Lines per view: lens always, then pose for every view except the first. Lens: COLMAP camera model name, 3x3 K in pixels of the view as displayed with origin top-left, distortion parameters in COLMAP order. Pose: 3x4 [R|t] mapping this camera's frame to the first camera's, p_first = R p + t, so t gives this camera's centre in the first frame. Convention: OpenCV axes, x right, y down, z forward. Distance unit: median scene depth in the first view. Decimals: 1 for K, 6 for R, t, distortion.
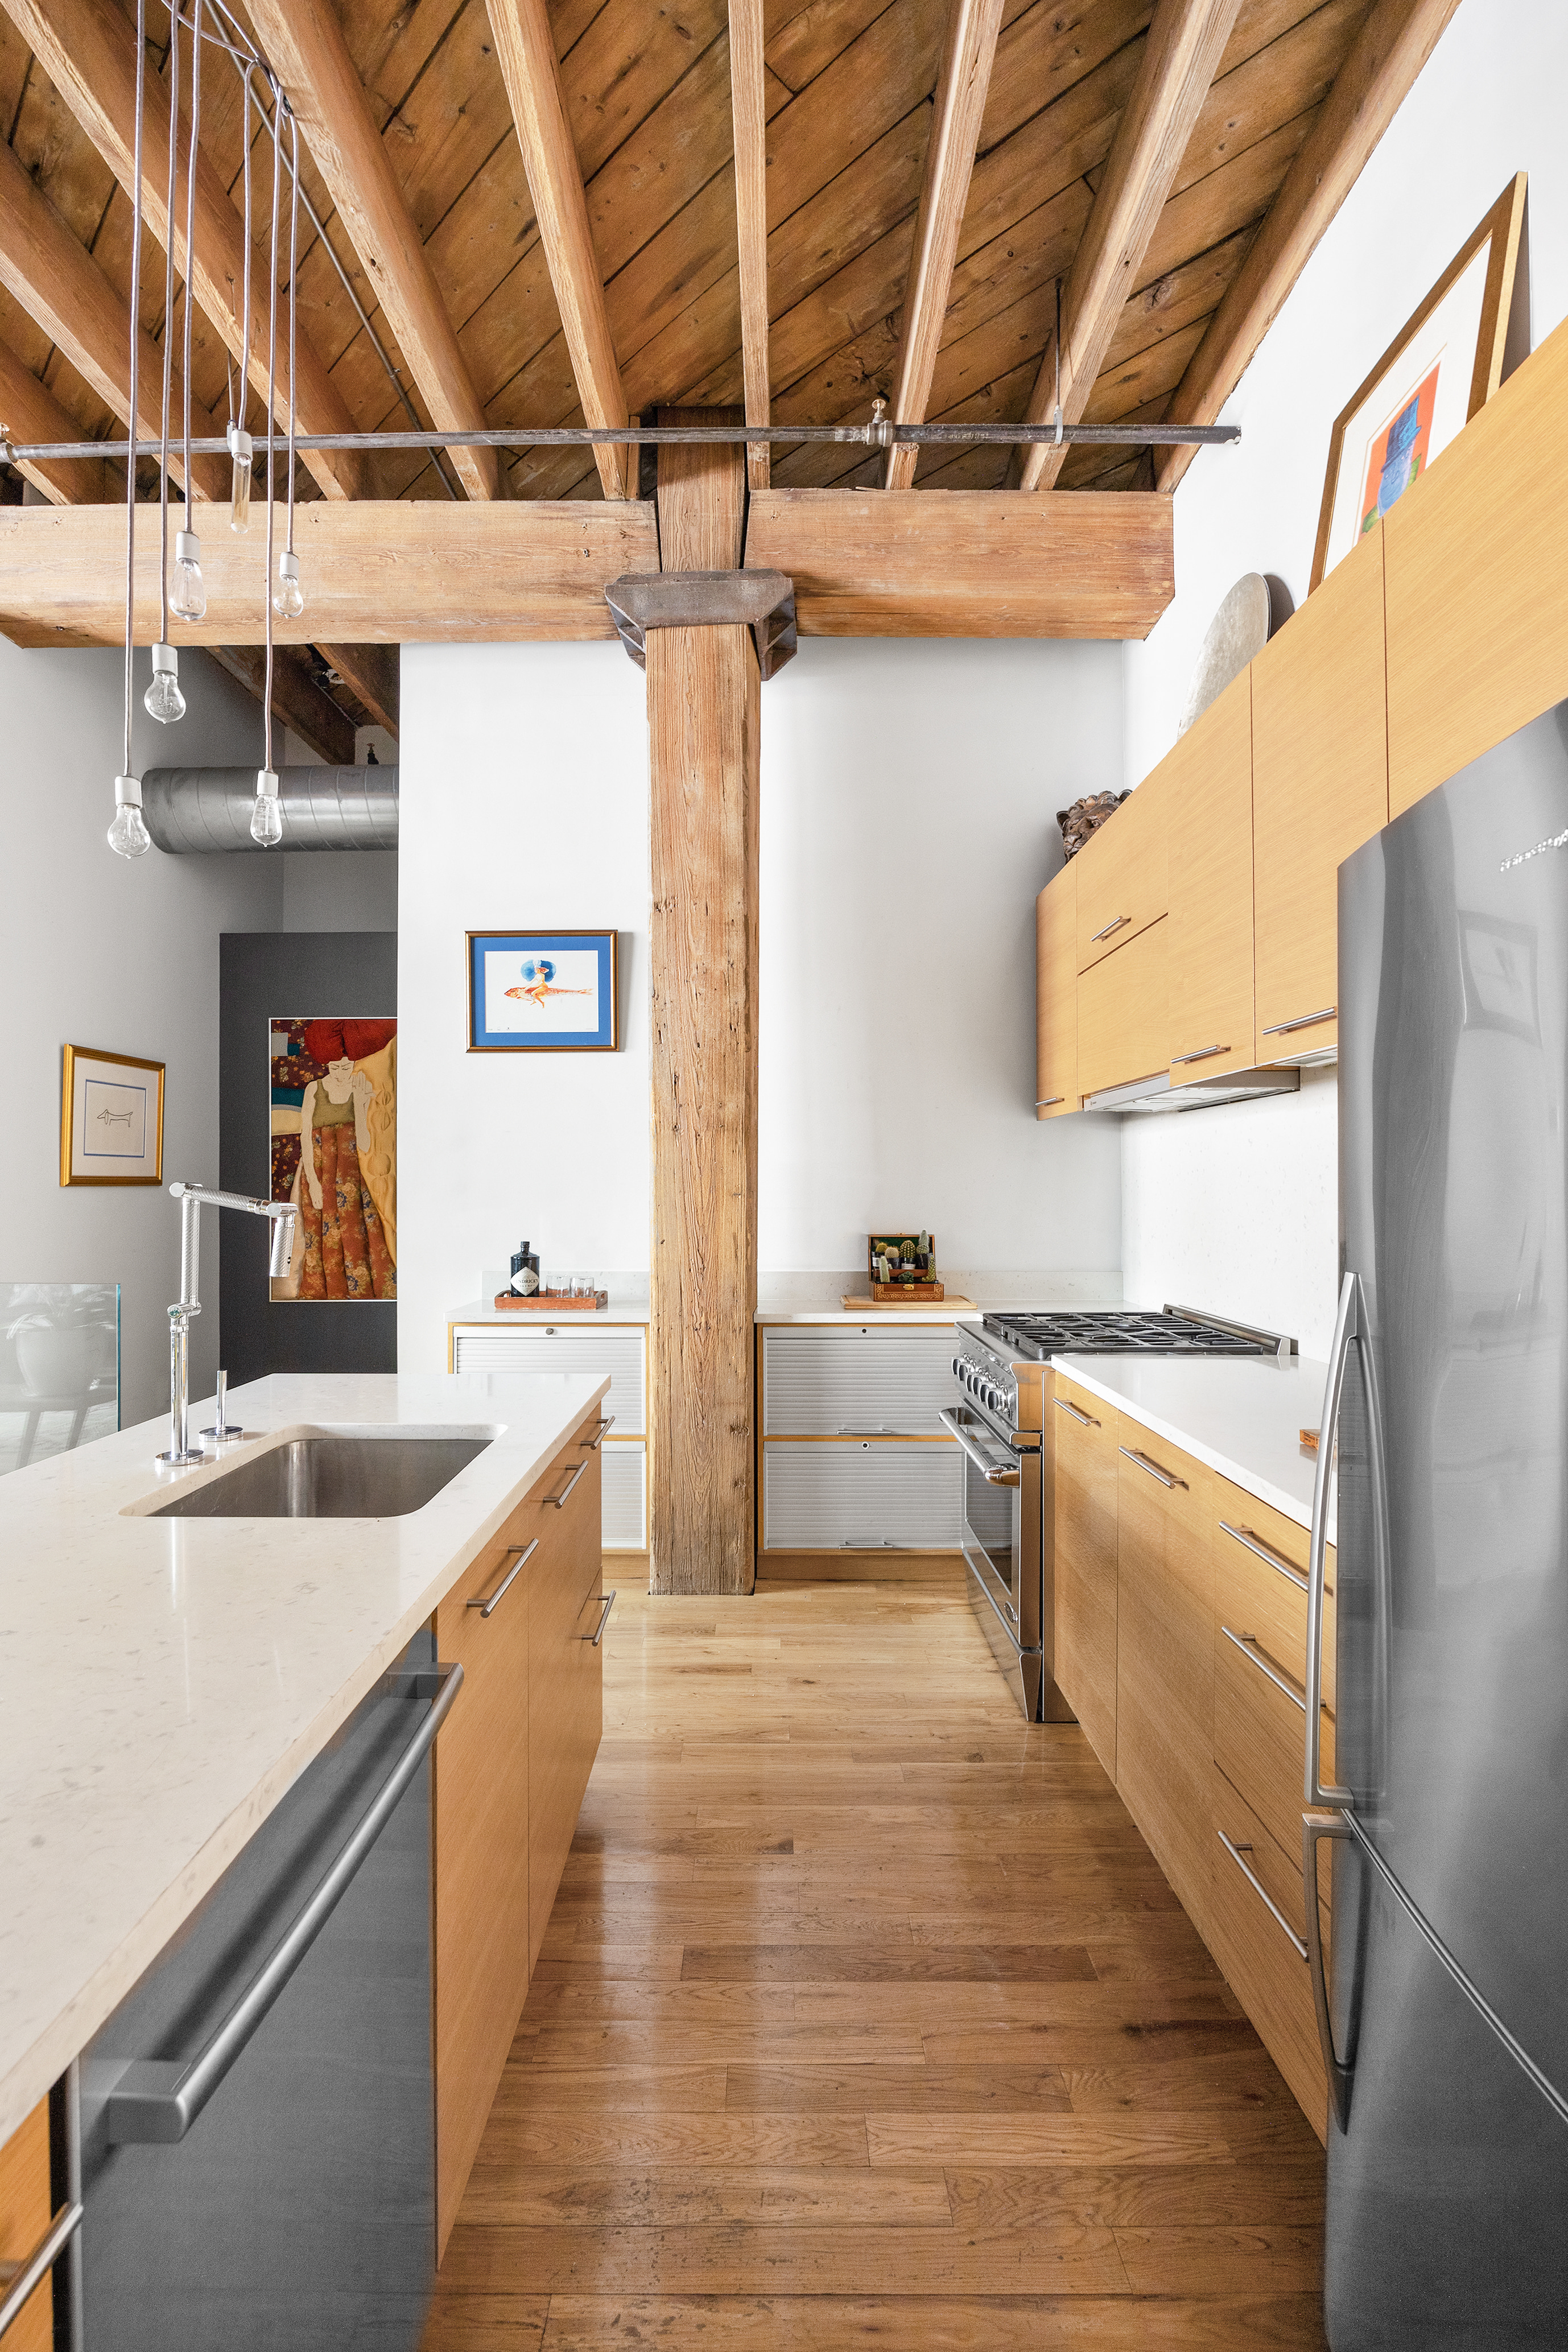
lens RADIAL K [[1061.5, 0, 780.3], [0, 1061.5, 1174.0], [0, 0, 1]] dist [-0.002438, -0.000056]
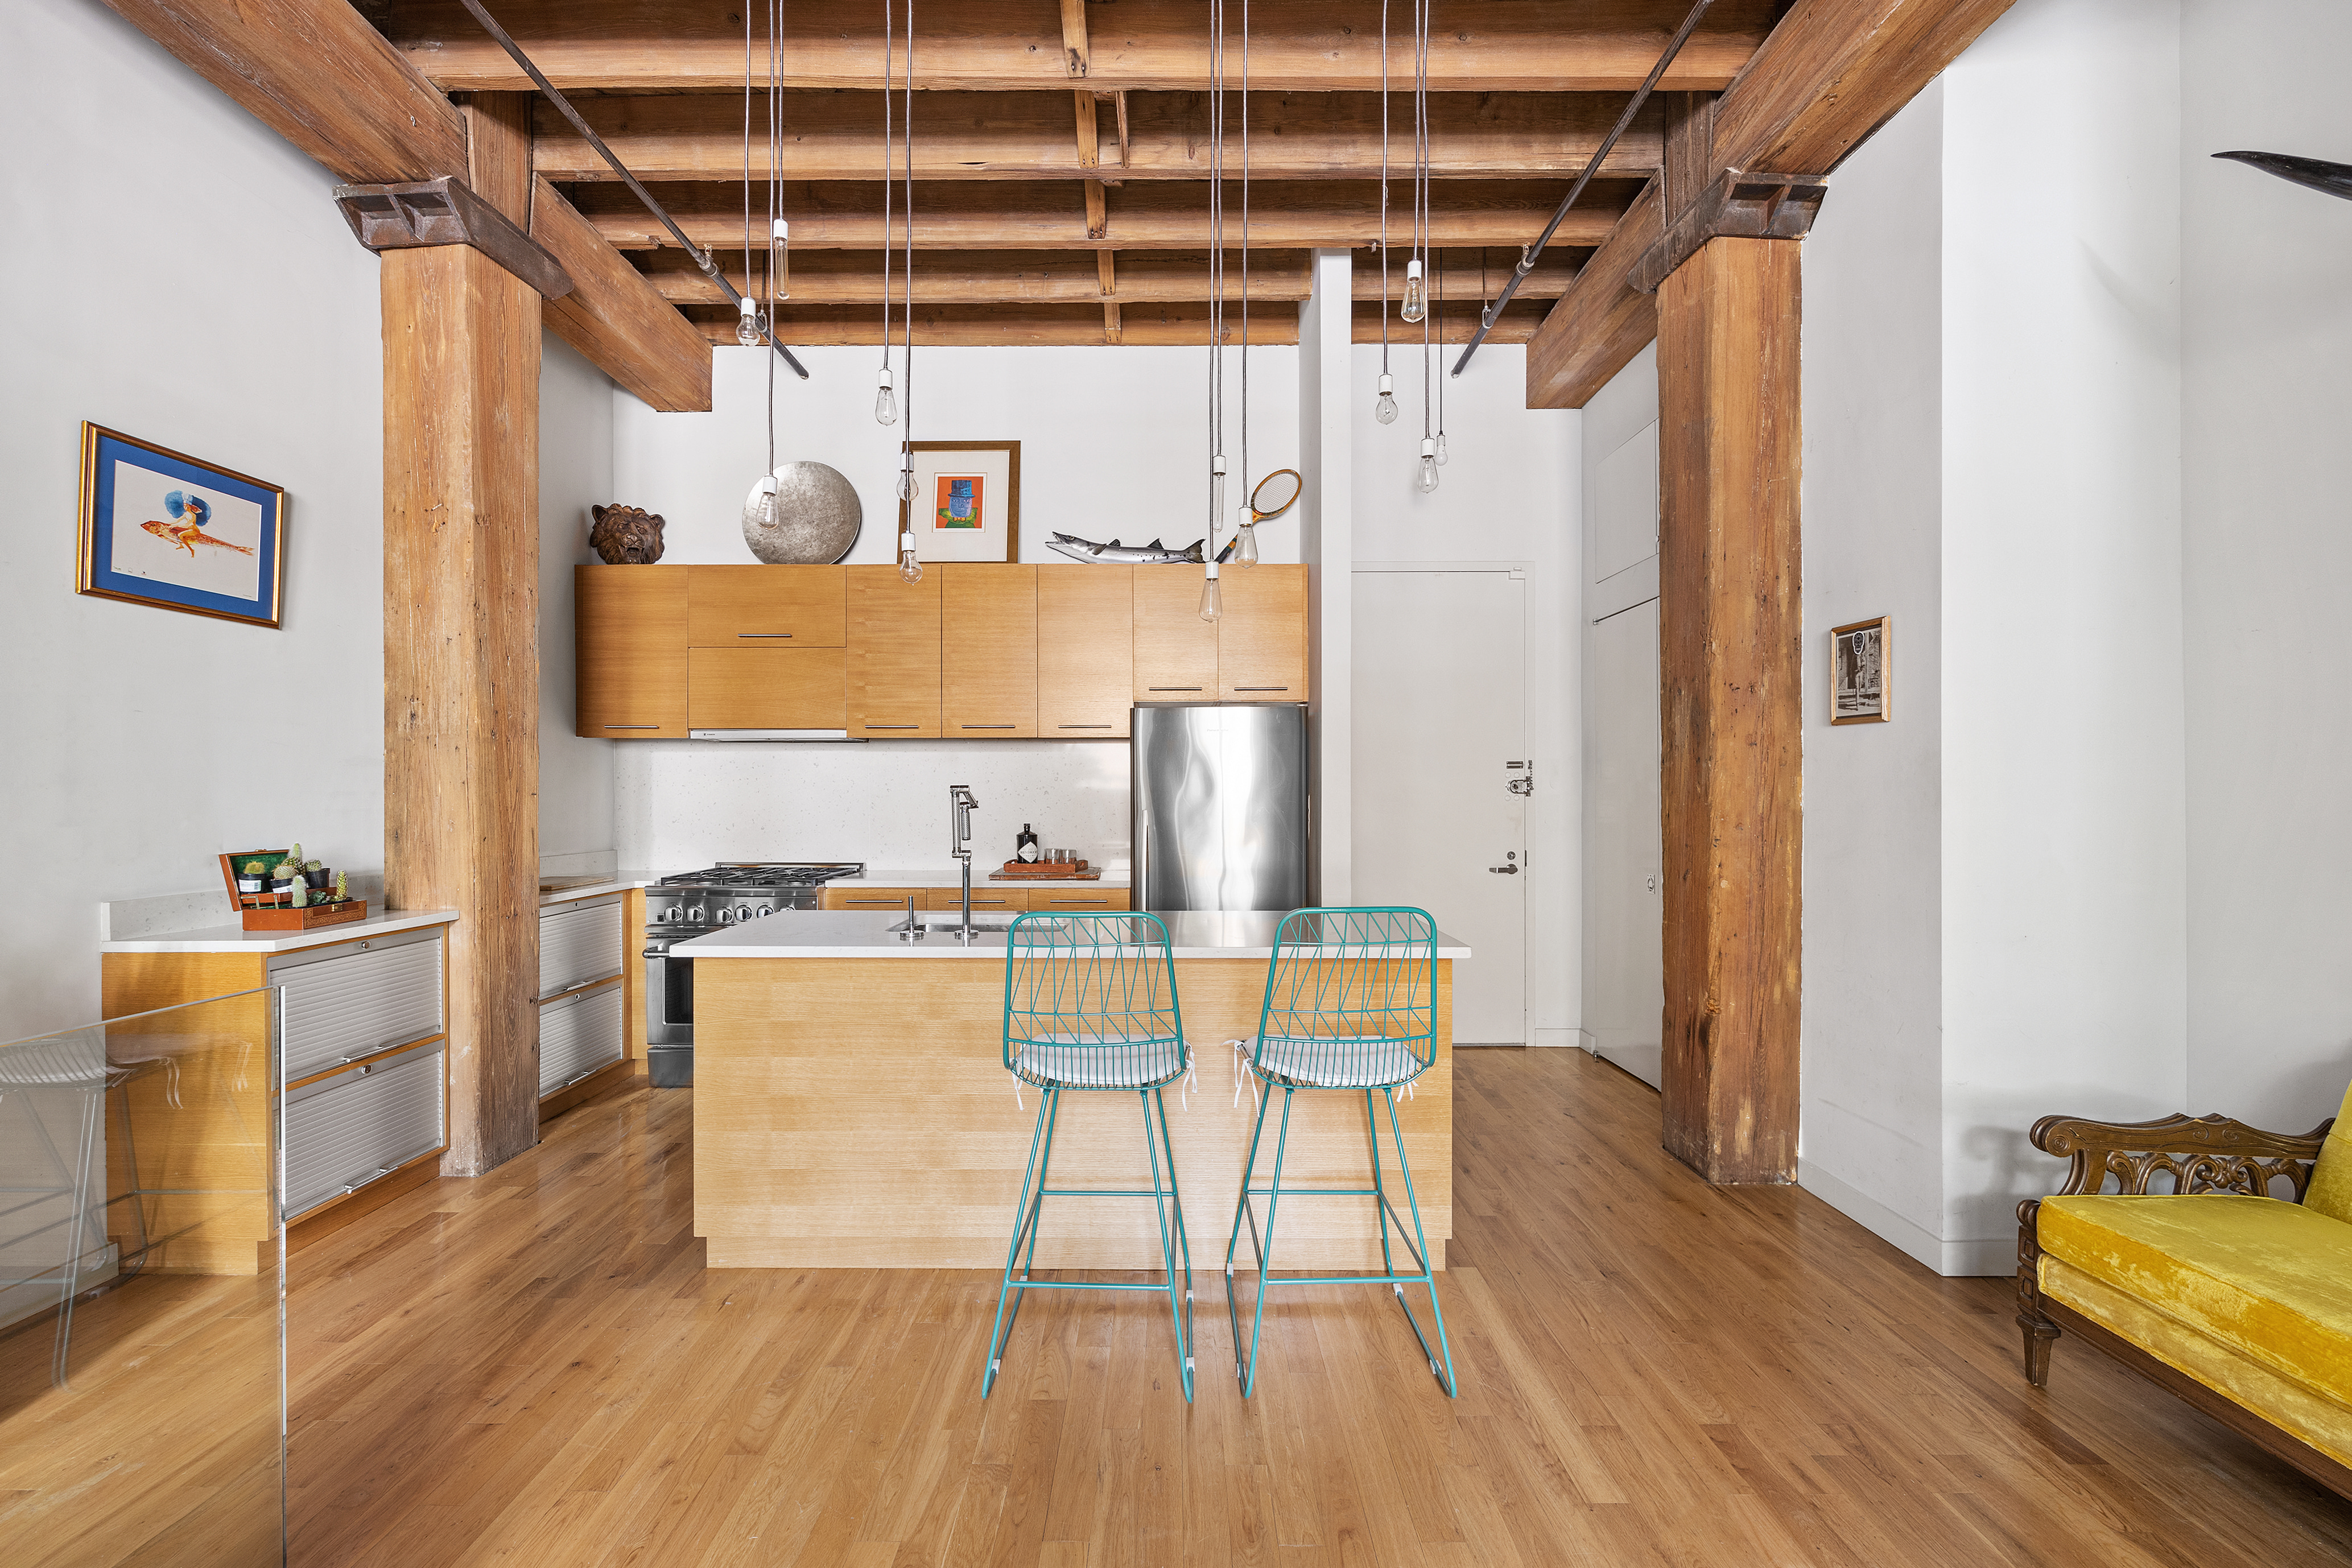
lens RADIAL K [[953.4, 0, 1174.8], [0, 953.4, 792.4], [0, 0, 1]] dist [0.000882, 0.000077]
pose [[-0.000751, 0.003296, 0.999994, -0.926802], [-0.017659, 0.999839, -0.003308, 0.006220], [-0.999844, -0.017662, -0.000693, 0.274479]]
